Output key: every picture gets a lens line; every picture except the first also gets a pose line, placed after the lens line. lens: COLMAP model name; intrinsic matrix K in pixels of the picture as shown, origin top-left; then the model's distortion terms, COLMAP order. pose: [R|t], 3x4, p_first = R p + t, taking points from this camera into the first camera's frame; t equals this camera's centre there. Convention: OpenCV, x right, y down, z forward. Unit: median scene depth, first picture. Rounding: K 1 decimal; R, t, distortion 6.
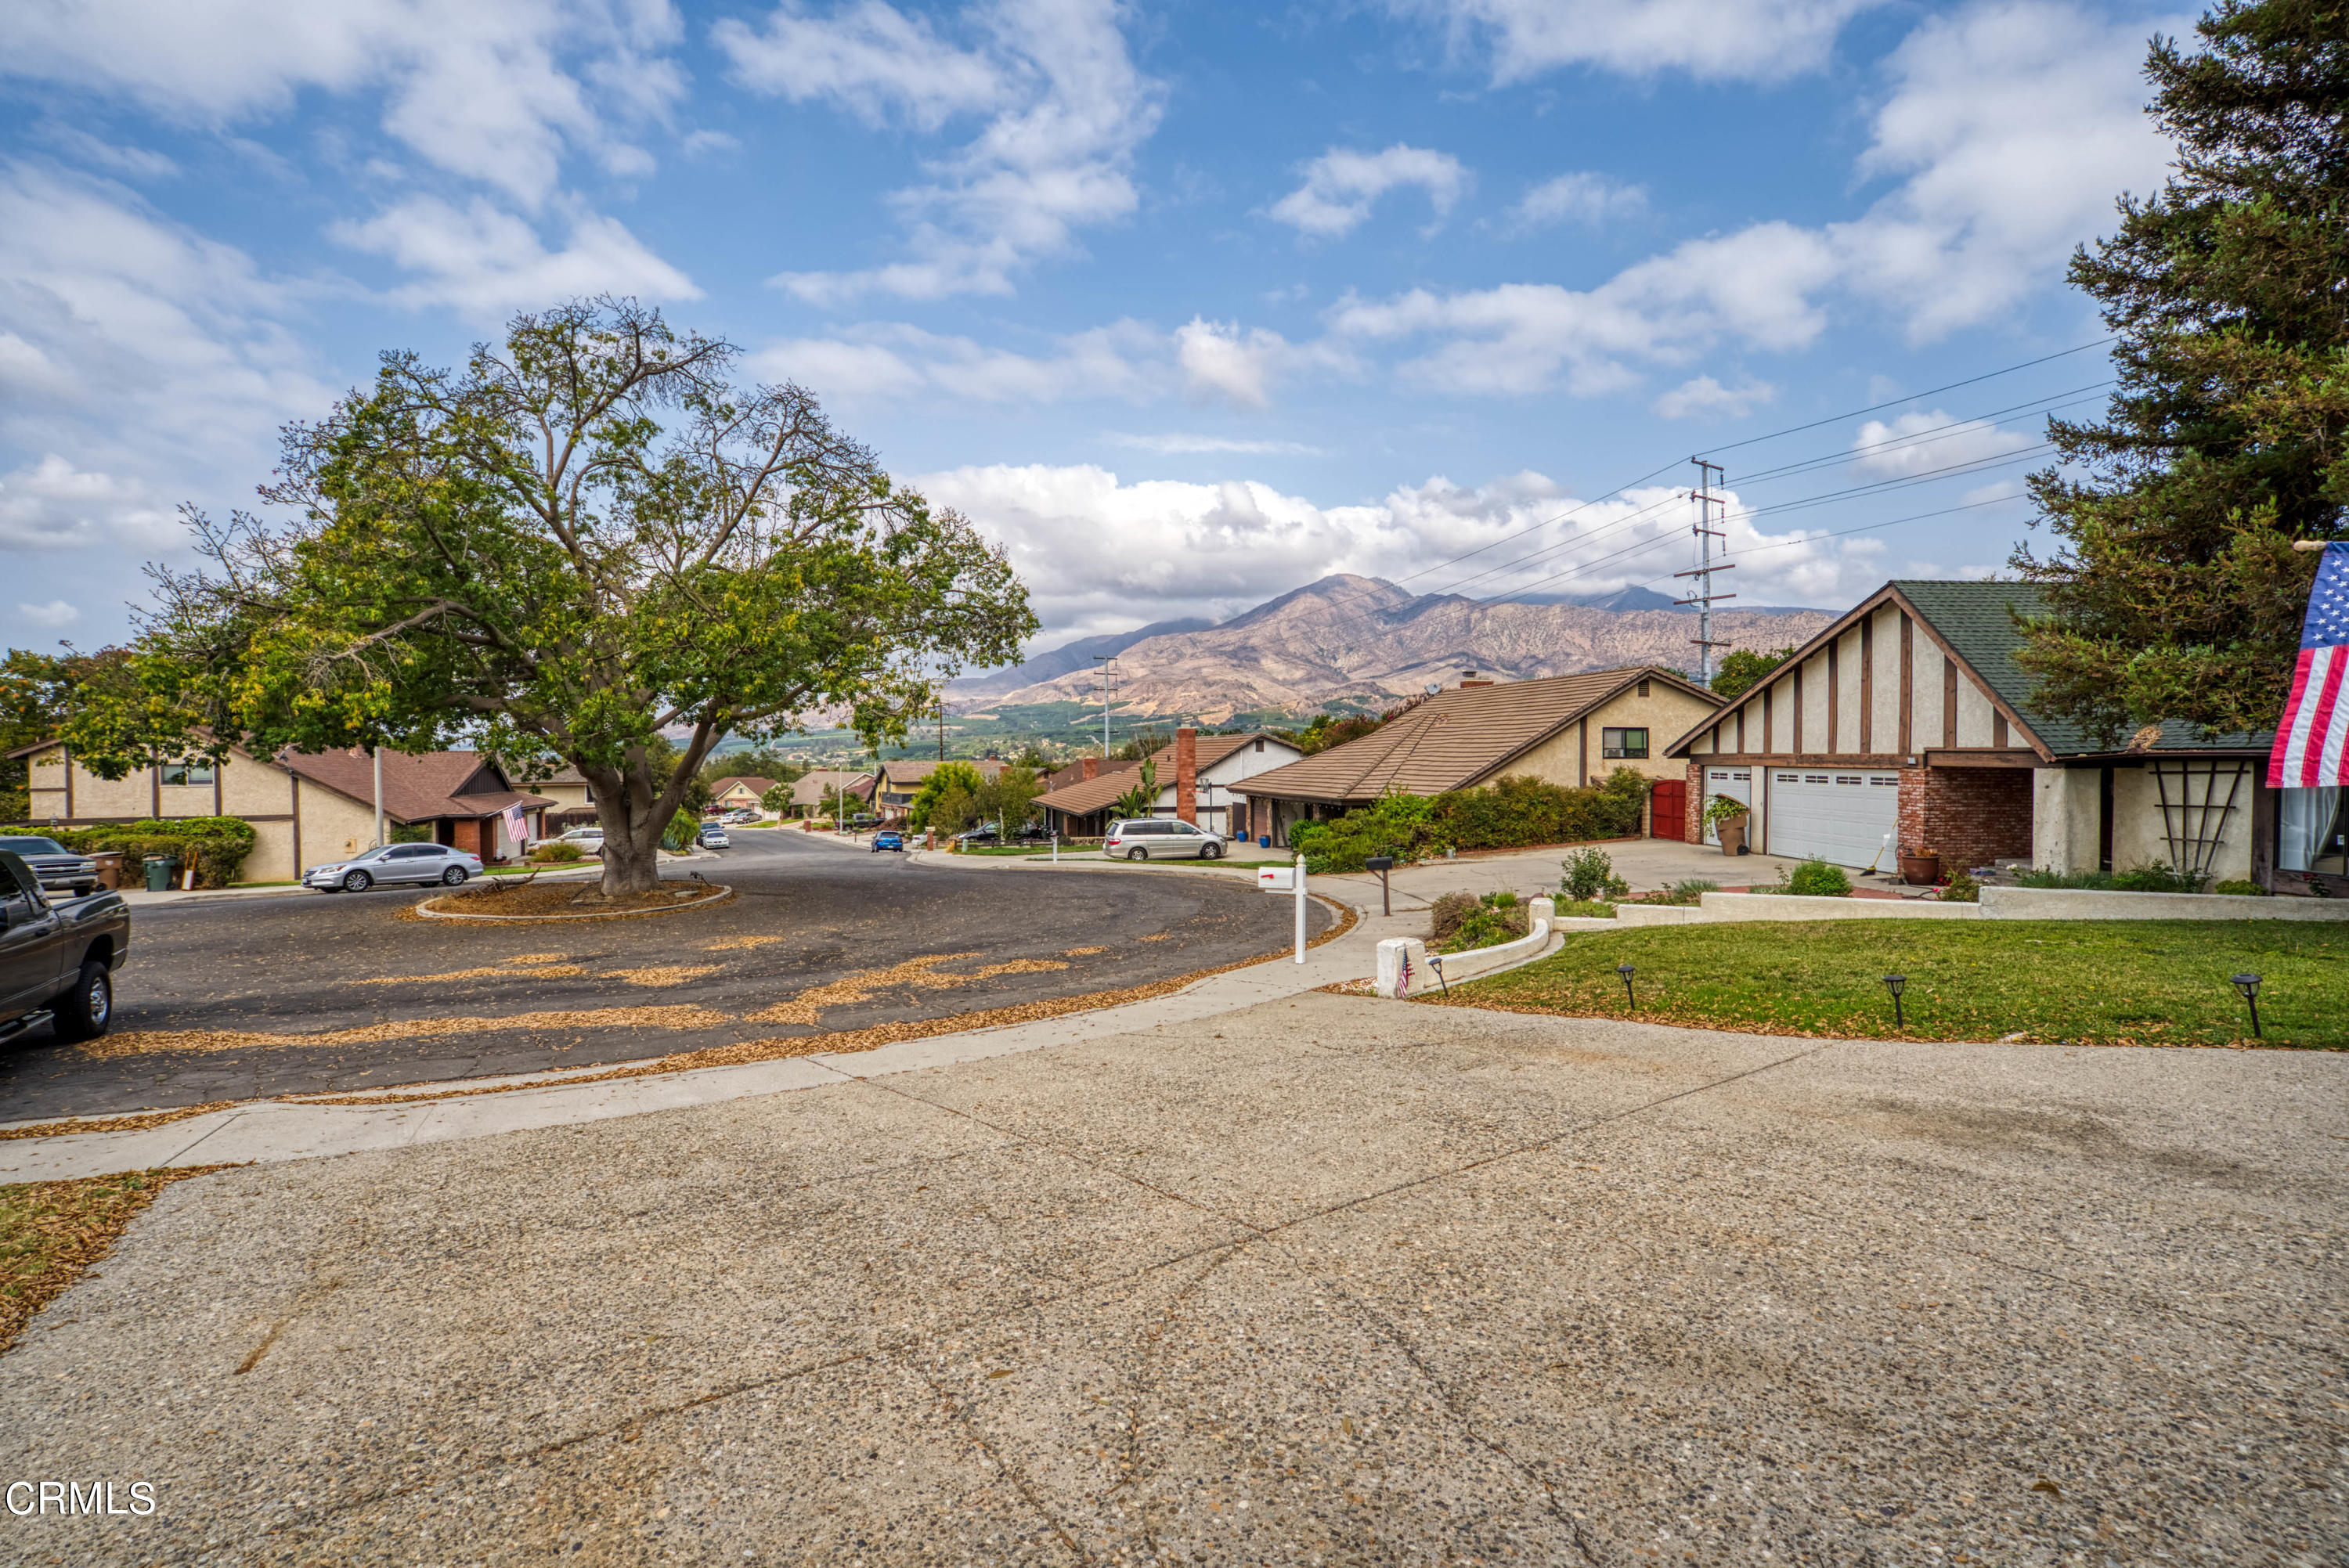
lens RADIAL K [[1073.6, 0, 1179.8], [0, 1073.6, 782.3], [0, 0, 1]] dist [-0.057264, 0.021448]
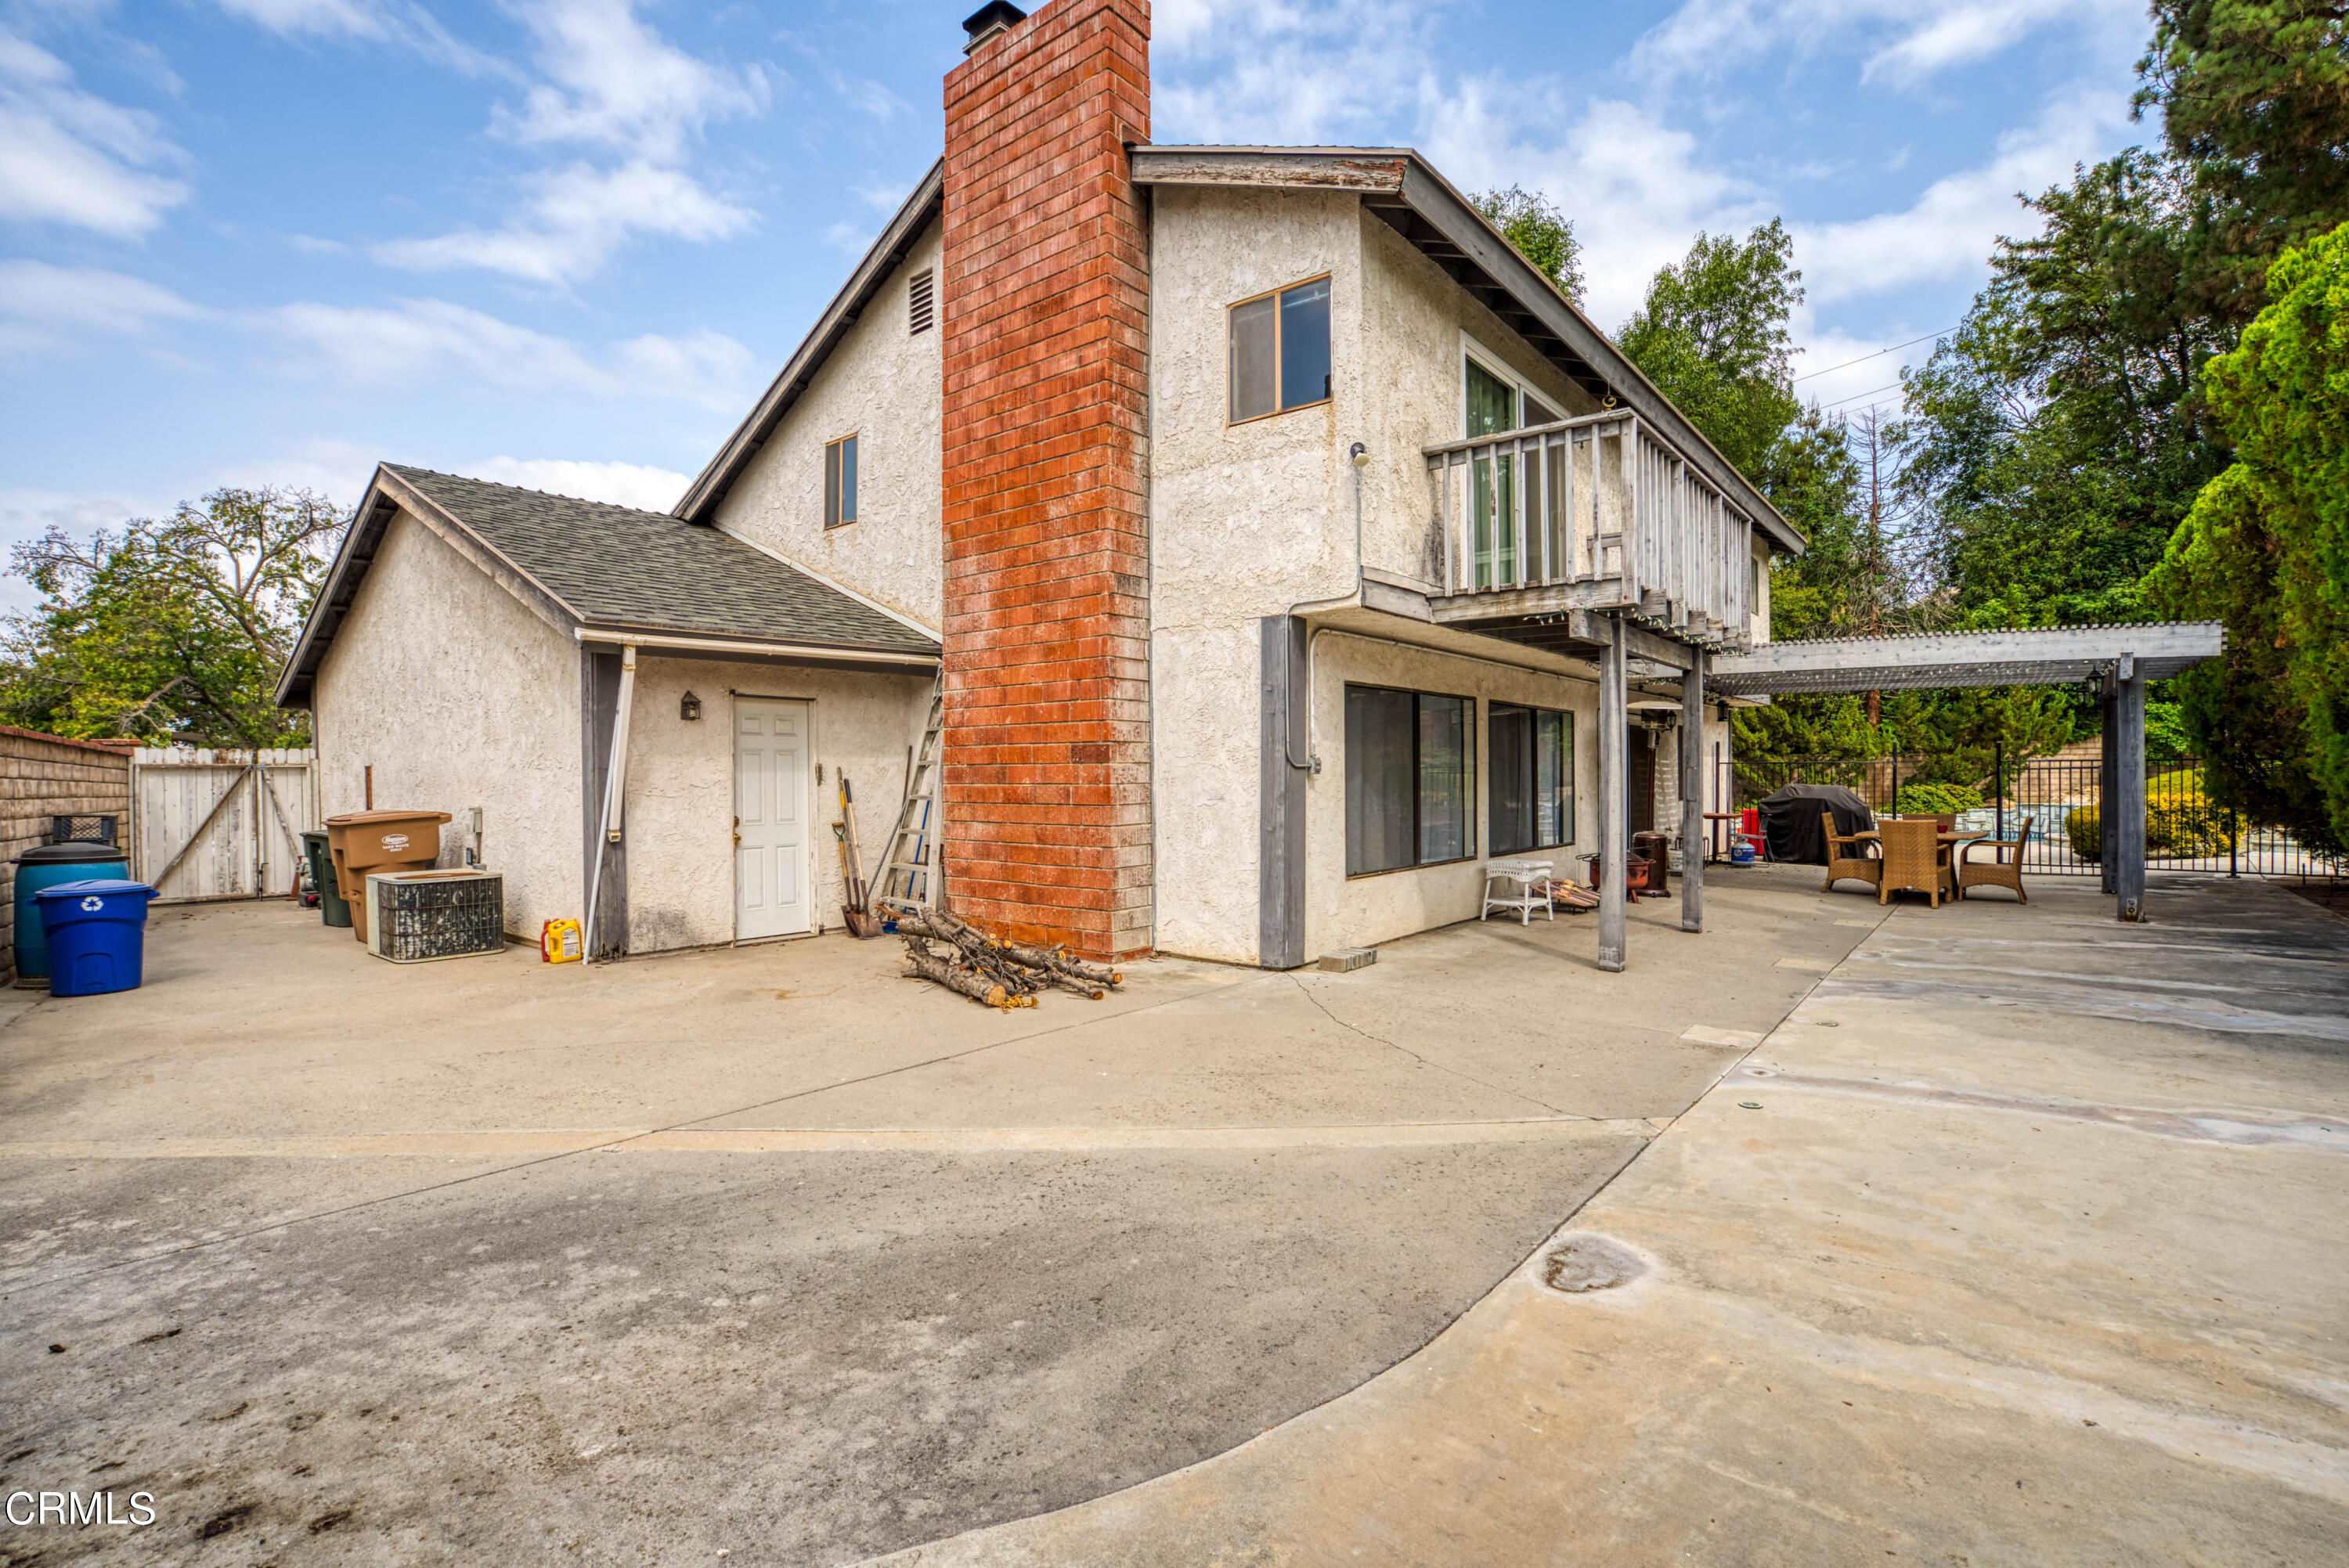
lens RADIAL K [[1073.6, 0, 1179.8], [0, 1073.6, 782.3], [0, 0, 1]] dist [-0.057264, 0.021448]
pose [[0.953085, -0.003020, 0.302687, 0.259116], [0.008556, 0.999819, -0.016965, 0.027761], [-0.302581, 0.018759, 0.952939, -0.885657]]
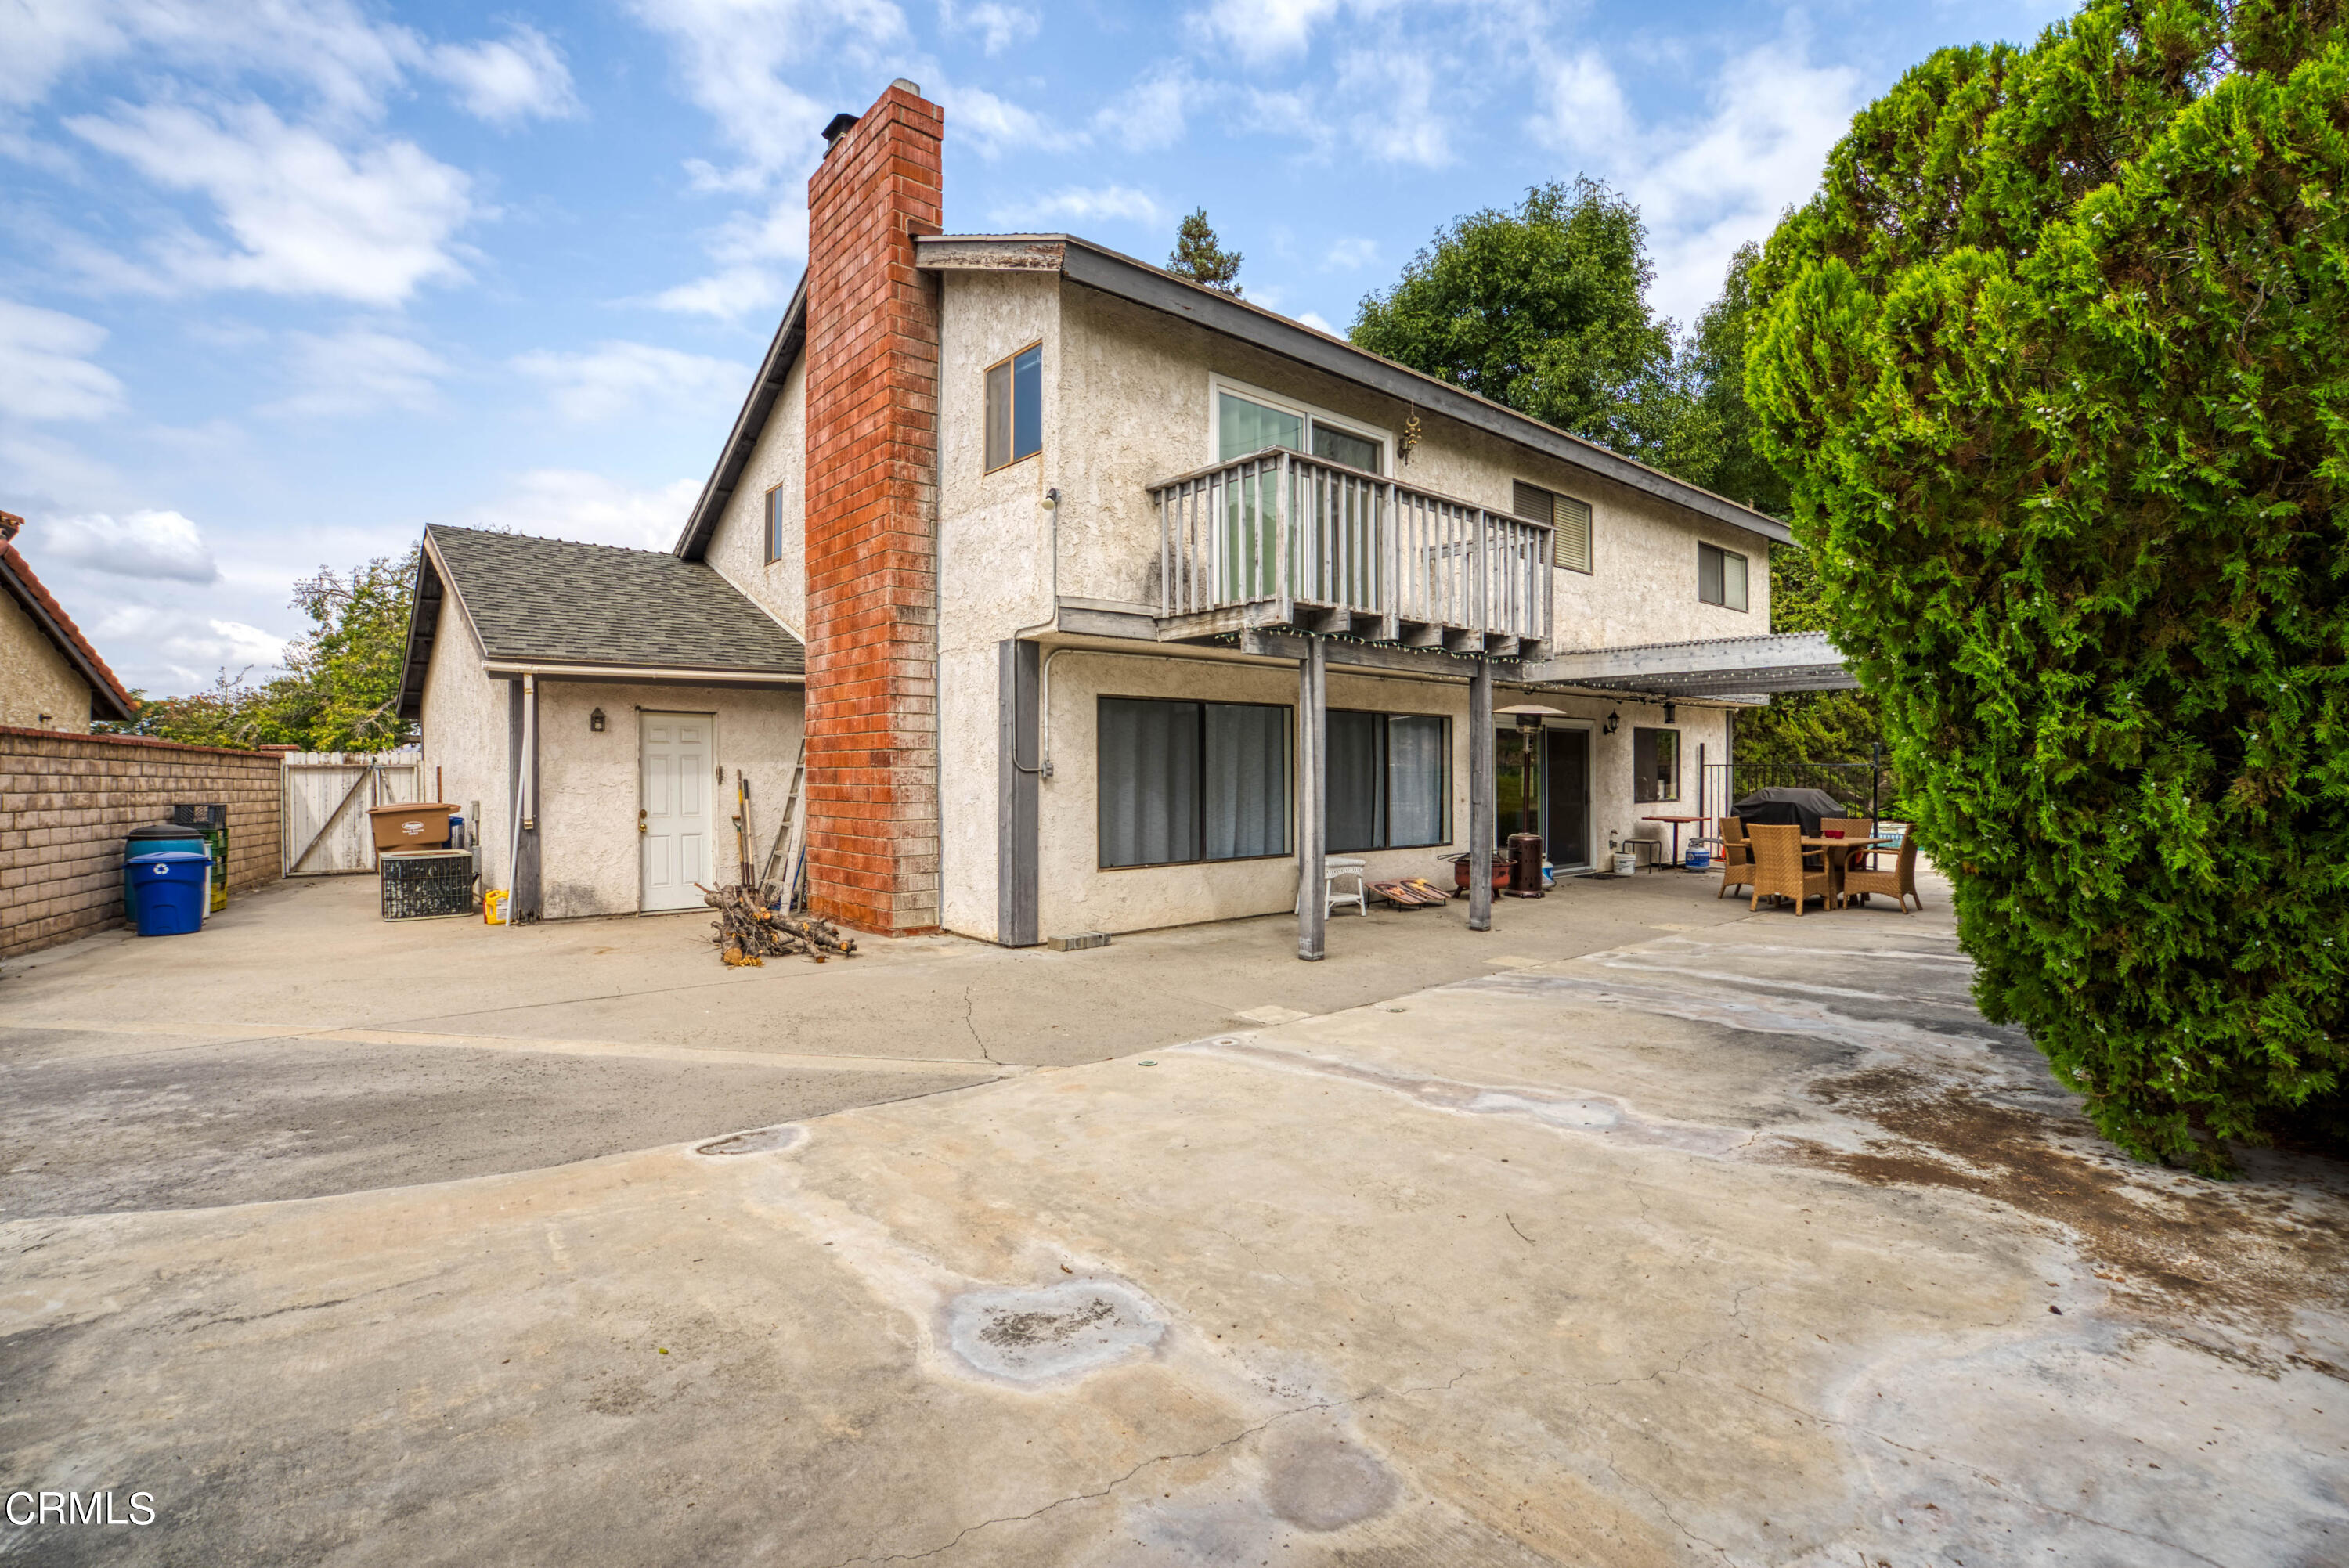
lens RADIAL K [[1073.6, 0, 1179.8], [0, 1073.6, 782.3], [0, 0, 1]] dist [-0.057264, 0.021448]
pose [[0.991702, 0.000936, 0.128554, 0.415756], [0.001118, 0.999873, -0.015905, 0.027791], [-0.128552, 0.015917, 0.991575, -0.974811]]
